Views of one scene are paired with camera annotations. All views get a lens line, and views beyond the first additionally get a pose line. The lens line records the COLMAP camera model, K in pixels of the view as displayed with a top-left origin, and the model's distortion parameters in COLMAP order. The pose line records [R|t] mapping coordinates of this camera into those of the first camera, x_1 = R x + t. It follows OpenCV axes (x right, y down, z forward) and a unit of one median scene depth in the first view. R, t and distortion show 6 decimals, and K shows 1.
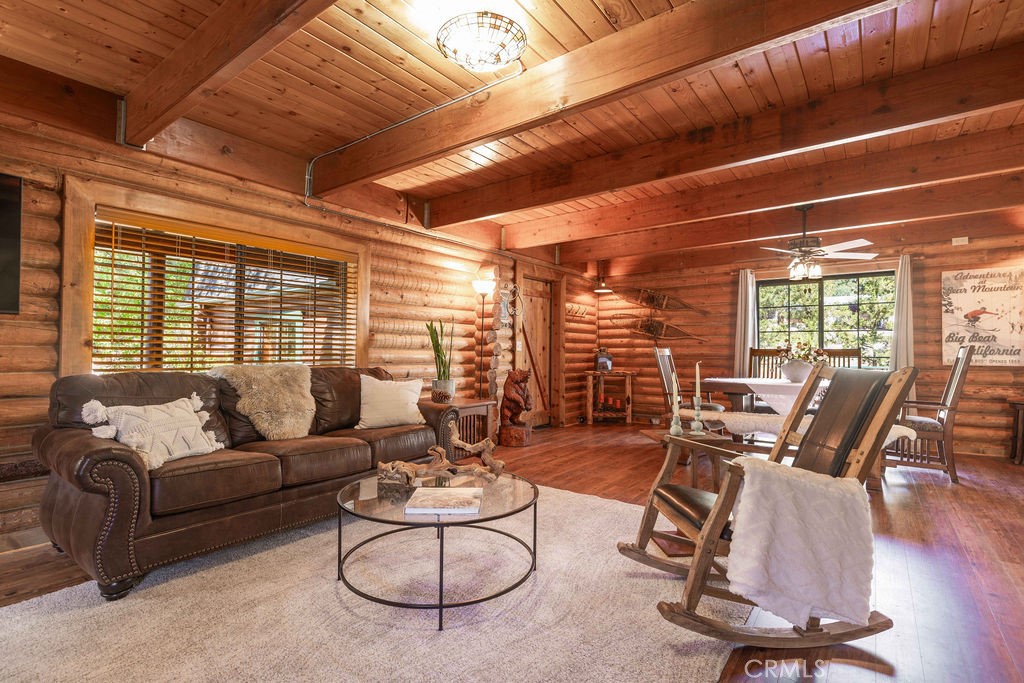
lens RADIAL K [[487.4, 0, 506.8], [0, 487.4, 347.1], [0, 0, 1]] dist [0.000086, 0.000454]
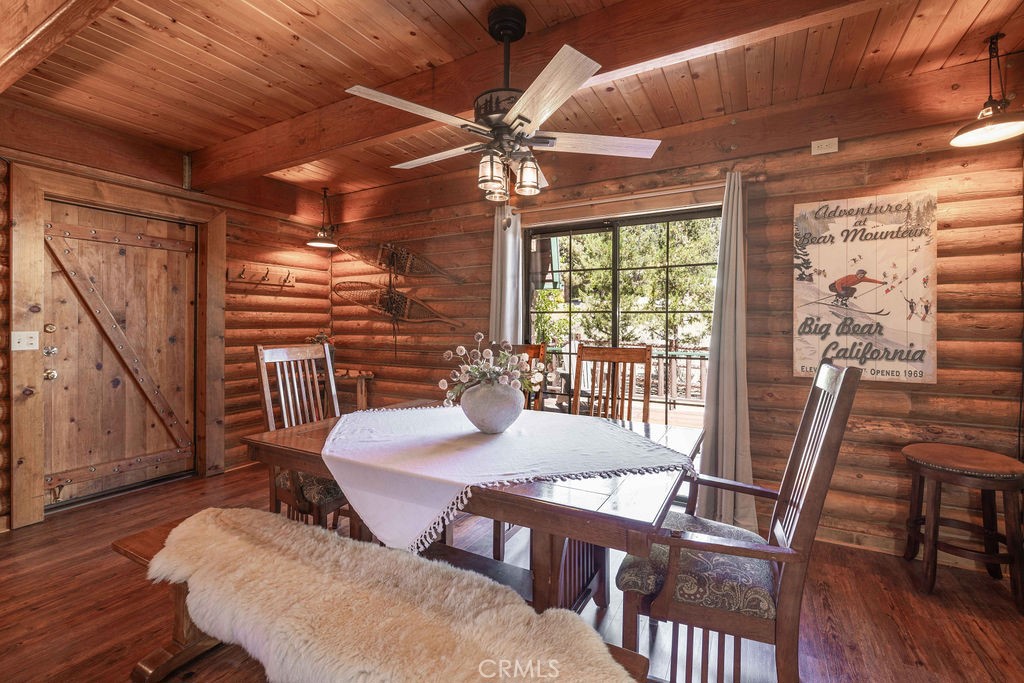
lens RADIAL K [[433.0, 0, 527.5], [0, 433.0, 326.0], [0, 0, 1]] dist [0.002108, 0.001186]
pose [[0.987496, -0.003295, 0.157610, 0.515142], [0.000592, 0.999852, 0.017193, -0.027432], [-0.157643, -0.016885, 0.987352, 0.559566]]
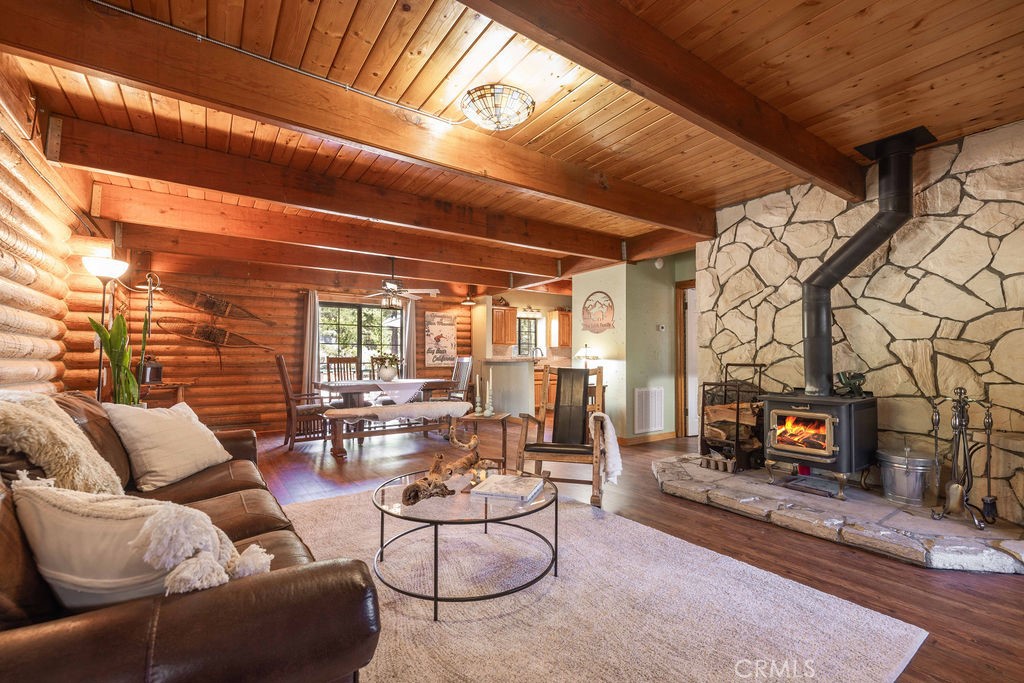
lens RADIAL K [[433.0, 0, 506.7], [0, 433.0, 345.1], [0, 0, 1]] dist [0.002108, 0.001186]
pose [[0.317583, 0.025937, 0.947876, -0.428105], [-0.004126, 0.999654, -0.025972, -0.000233], [-0.948221, 0.004337, 0.317581, 0.255633]]
